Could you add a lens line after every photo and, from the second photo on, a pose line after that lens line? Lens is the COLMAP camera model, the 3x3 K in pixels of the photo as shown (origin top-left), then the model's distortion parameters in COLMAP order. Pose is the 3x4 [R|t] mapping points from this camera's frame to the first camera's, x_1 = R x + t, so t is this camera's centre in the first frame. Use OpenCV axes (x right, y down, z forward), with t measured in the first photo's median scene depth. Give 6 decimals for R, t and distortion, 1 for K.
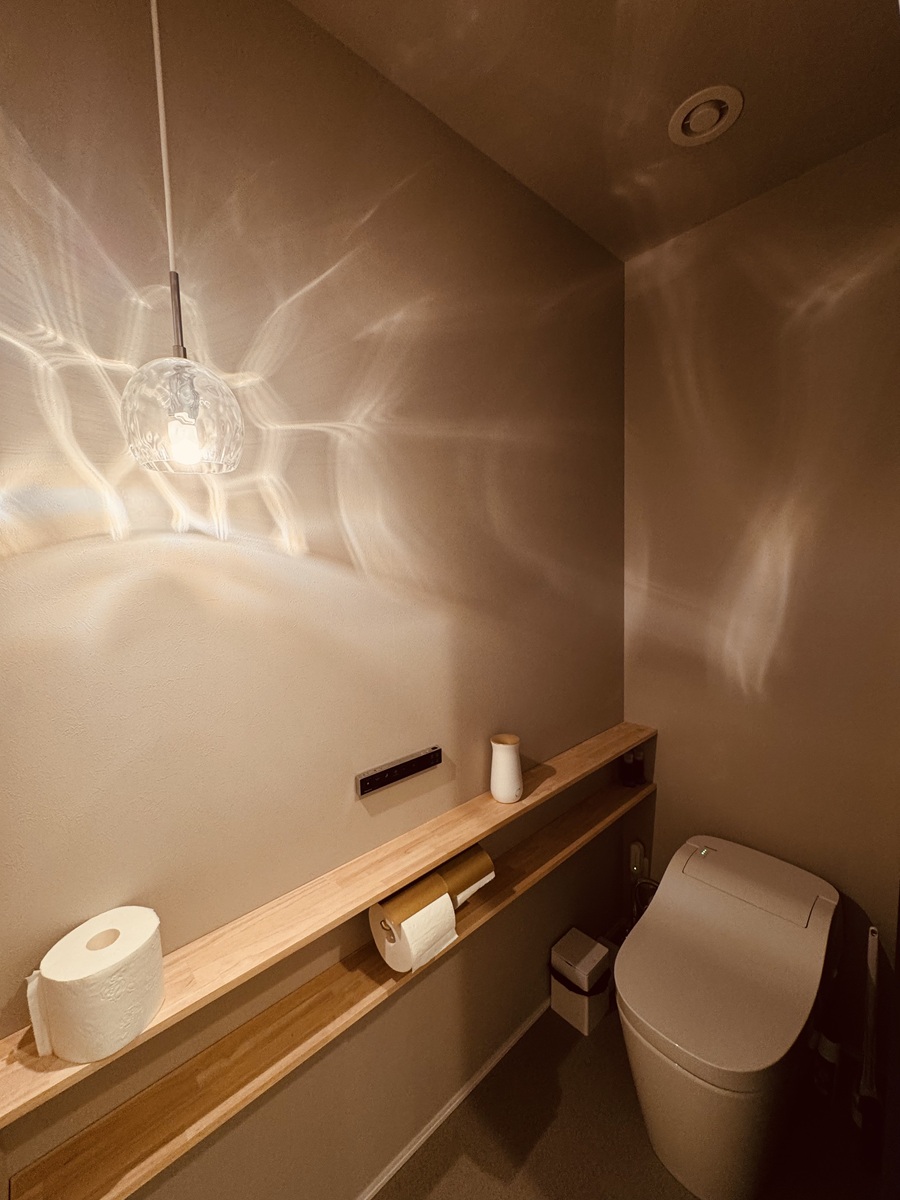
lens RADIAL K [[481.7, 0, 452.0], [0, 481.7, 600.2], [0, 0, 1]] dist [-0.002493, 0.000515]
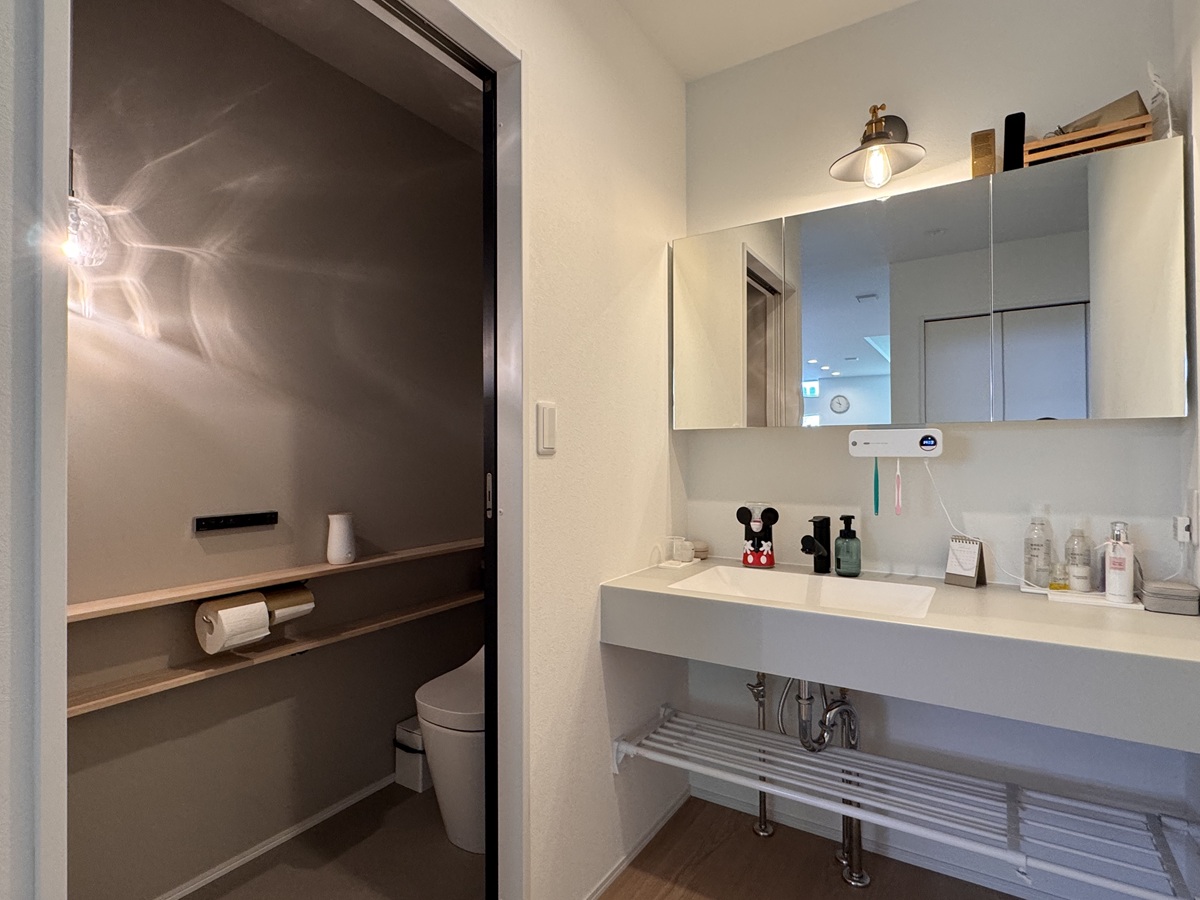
lens RADIAL K [[625.2, 0, 597.7], [0, 625.2, 450.7], [0, 0, 1]] dist [0.000755, 0.000188]
pose [[0.967286, 0.027406, 0.252205, 0.448640], [-0.000389, 0.994307, -0.106557, 0.397283], [-0.253689, 0.102973, 0.961789, -0.954980]]
